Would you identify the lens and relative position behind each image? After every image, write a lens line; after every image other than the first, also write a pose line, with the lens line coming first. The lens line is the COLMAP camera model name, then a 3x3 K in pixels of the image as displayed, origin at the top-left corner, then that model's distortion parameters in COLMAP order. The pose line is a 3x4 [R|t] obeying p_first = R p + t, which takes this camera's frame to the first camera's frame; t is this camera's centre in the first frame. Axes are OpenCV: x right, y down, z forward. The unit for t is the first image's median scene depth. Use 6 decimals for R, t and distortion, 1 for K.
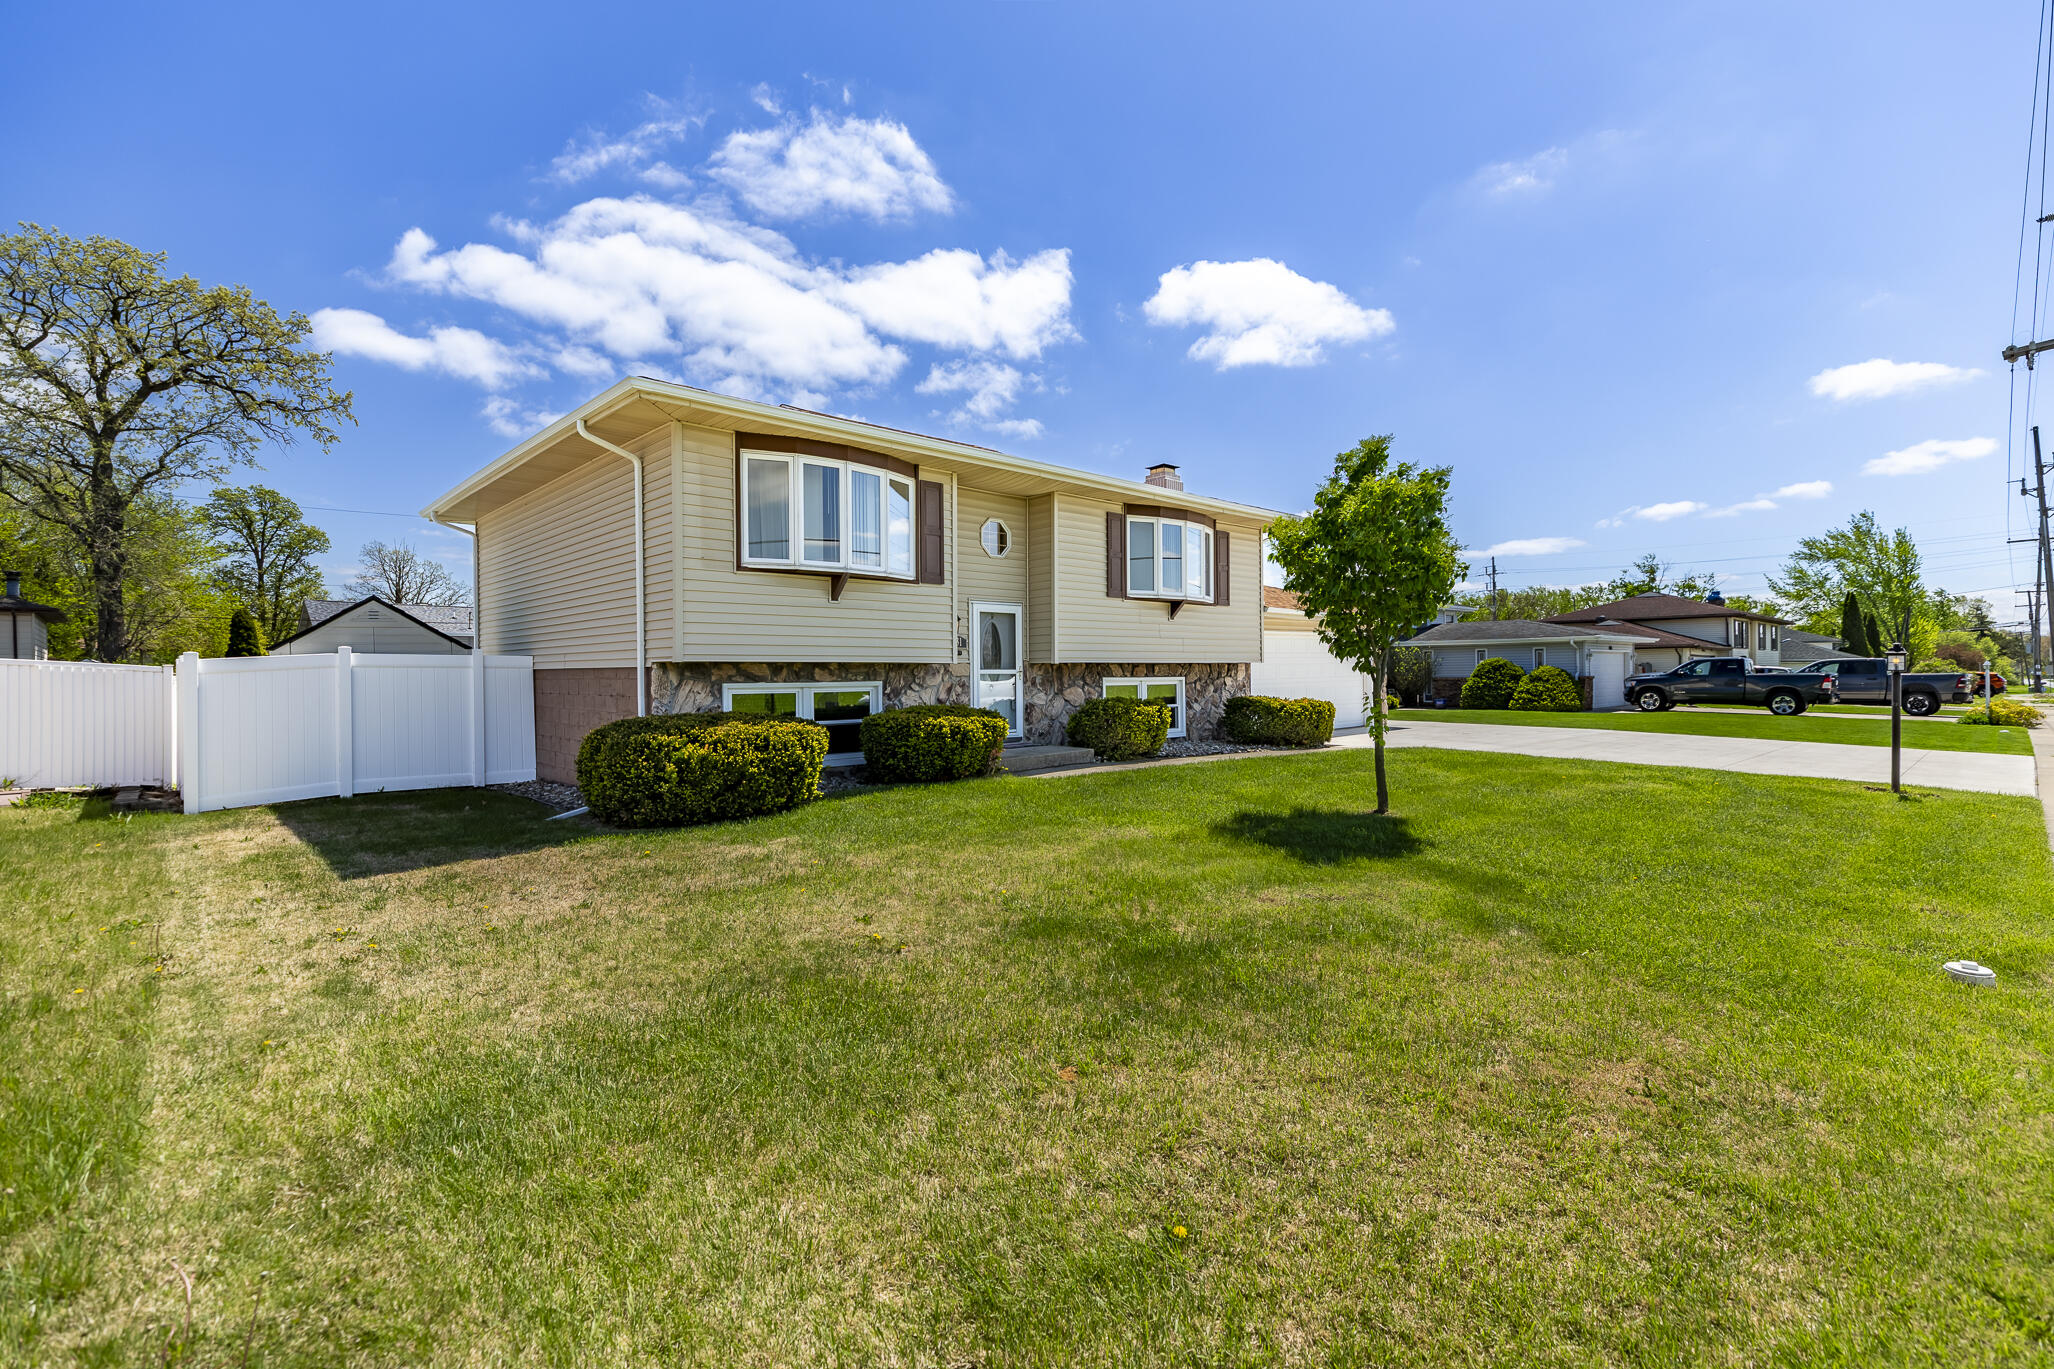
lens RADIAL K [[955.4, 0, 996.1], [0, 955.4, 701.1], [0, 0, 1]] dist [-0.000140, -0.000429]
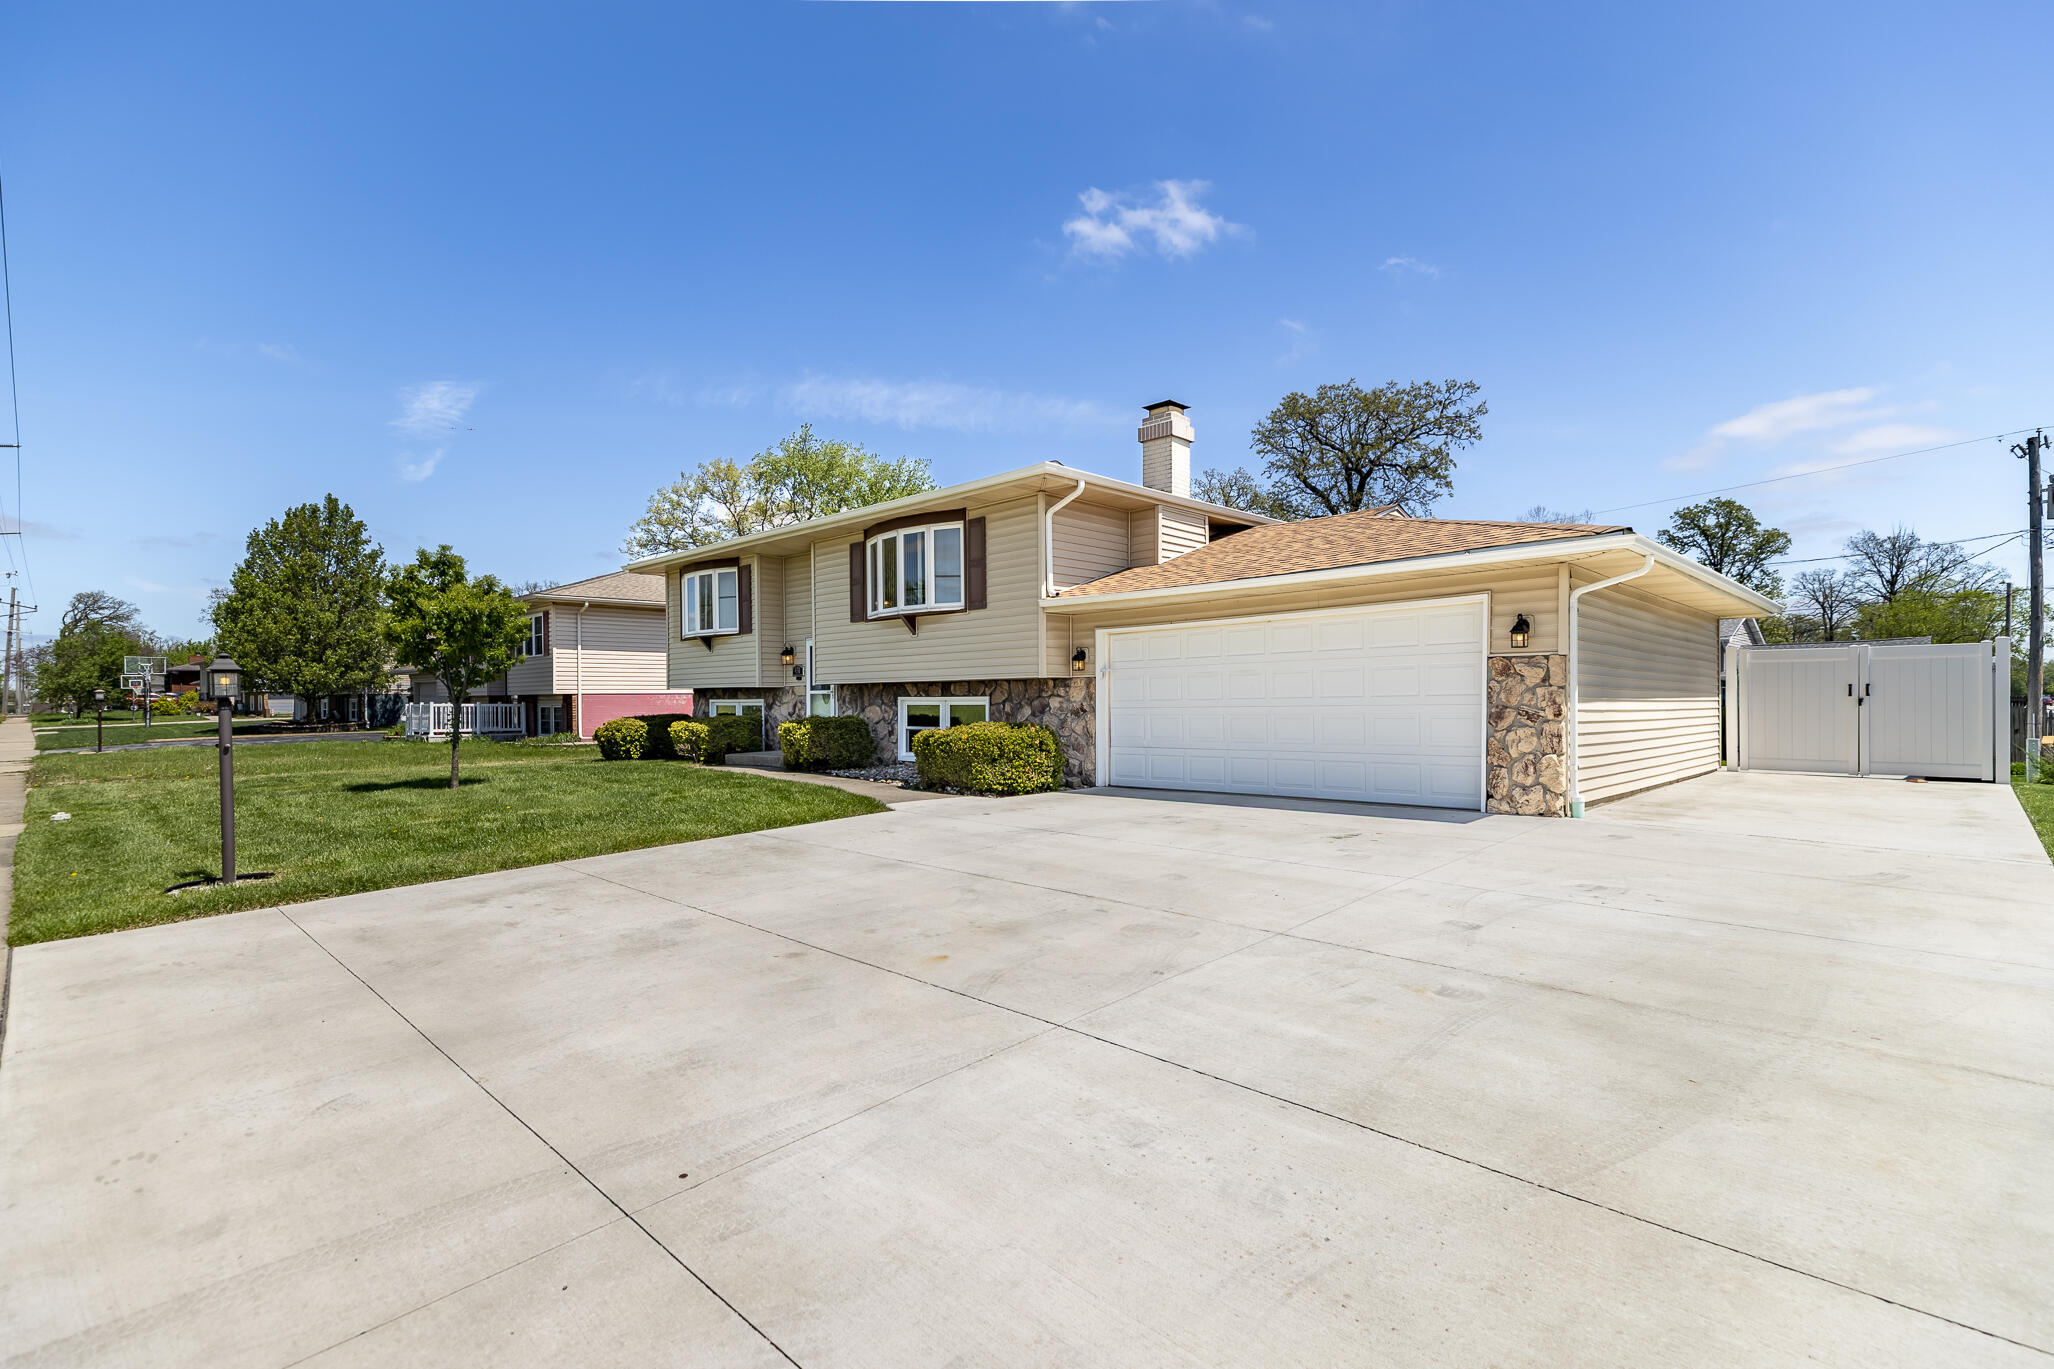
lens RADIAL K [[955.4, 0, 996.1], [0, 955.4, 701.1], [0, 0, 1]] dist [-0.000140, -0.000429]
pose [[0.033890, 0.019379, -0.999238, 1.204310], [-0.010358, 0.999765, 0.019038, -0.043169], [0.999372, 0.009705, 0.034083, 1.133106]]
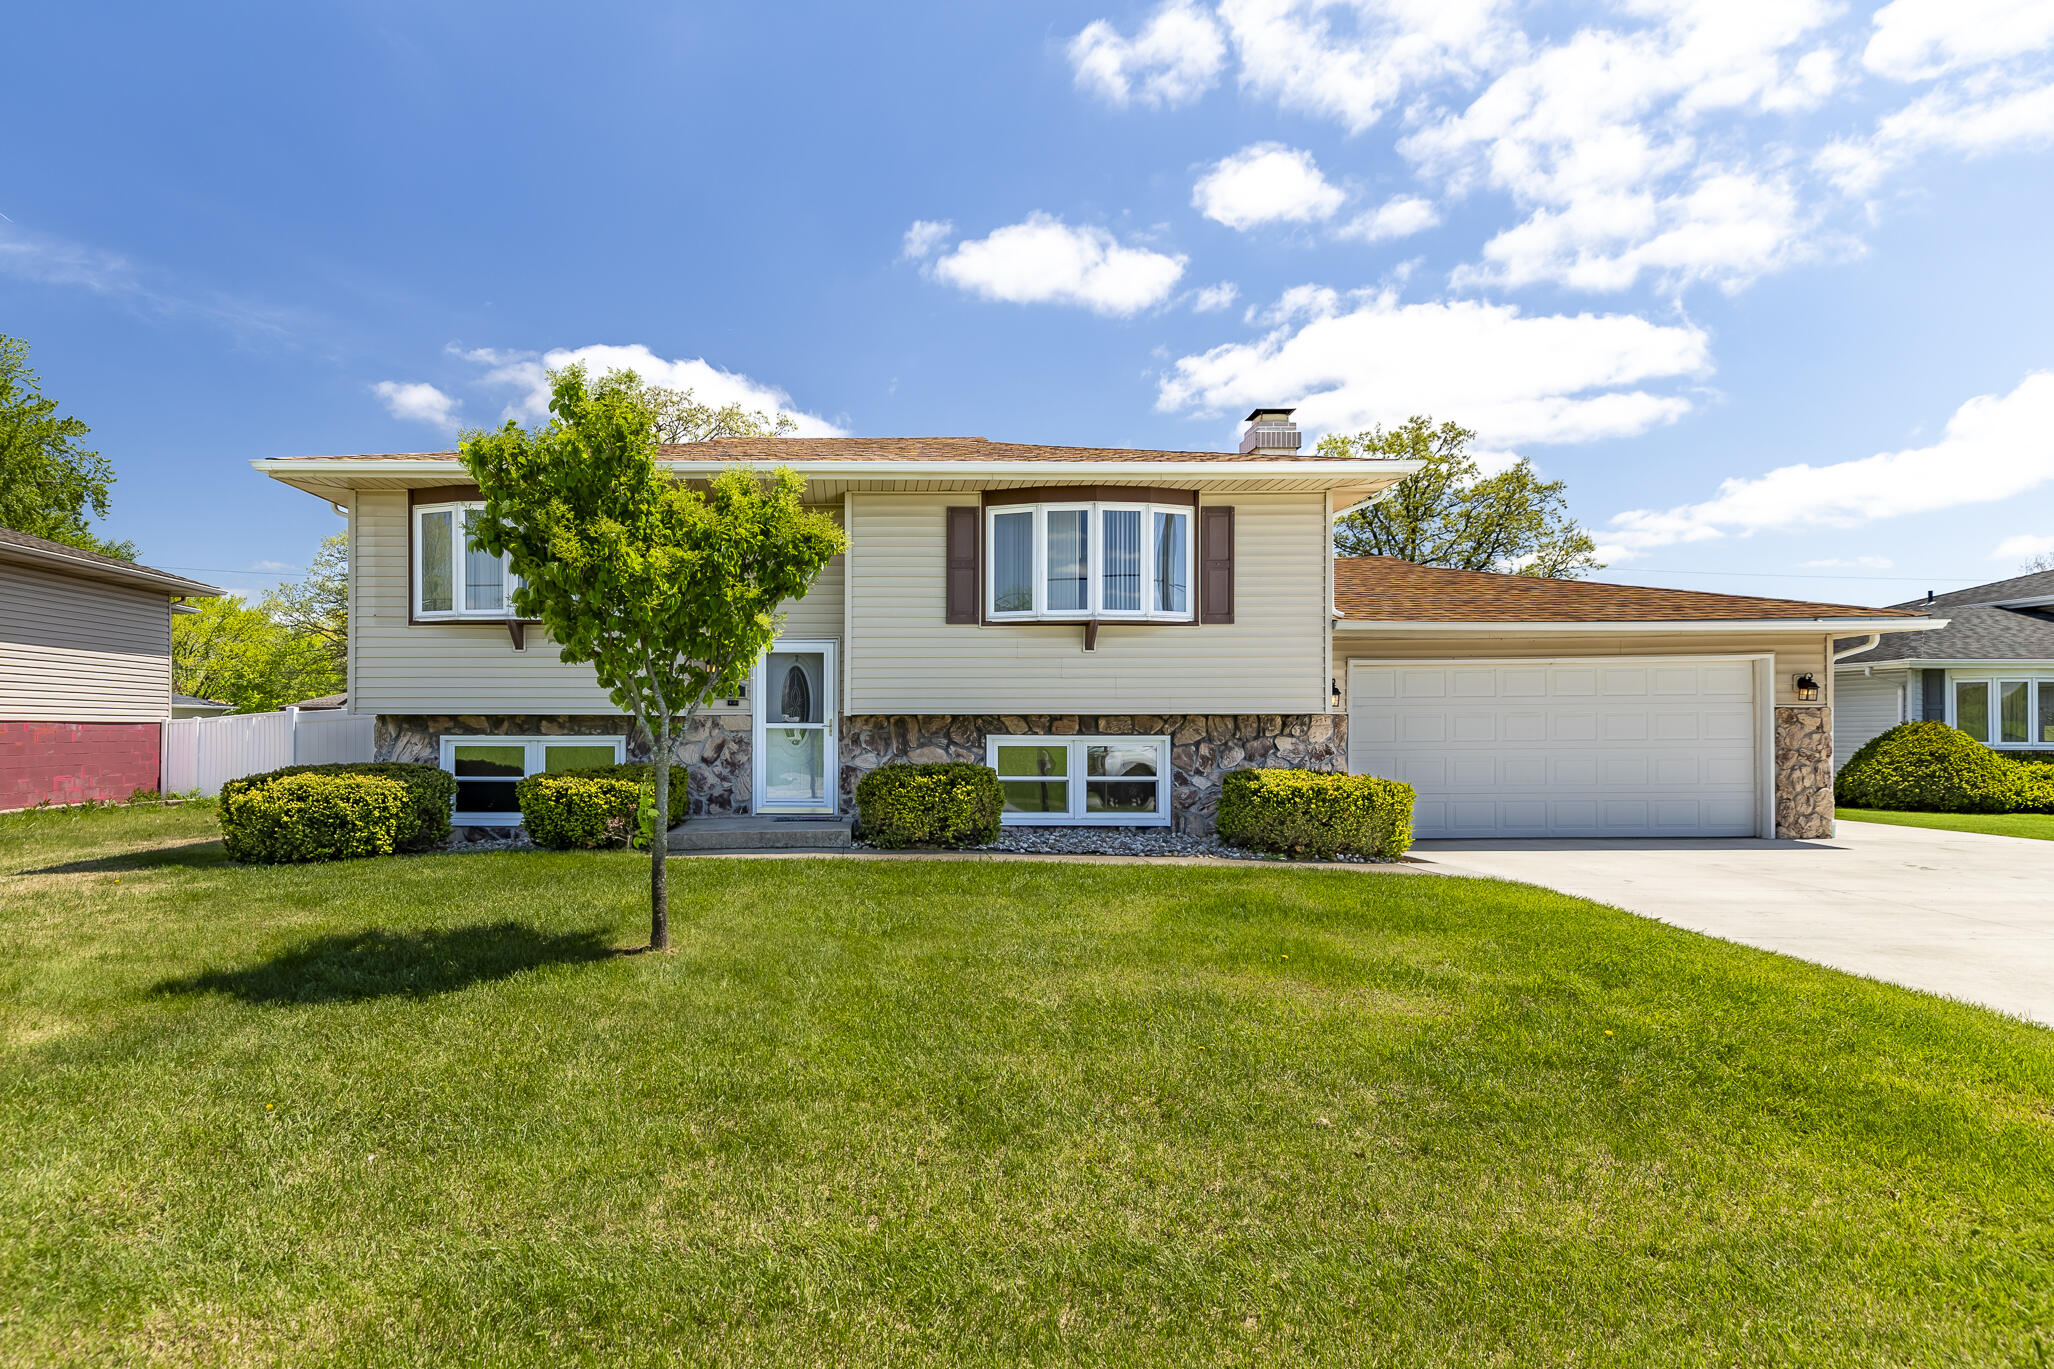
lens RADIAL K [[918.6, 0, 1026.2], [0, 918.6, 752.9], [0, 0, 1]] dist [0.017050, -0.000287]
pose [[0.722254, 0.020493, -0.691325, 0.657271], [-0.026226, 0.999654, 0.002233, -0.013950], [0.691131, 0.016518, 0.722541, 0.543427]]
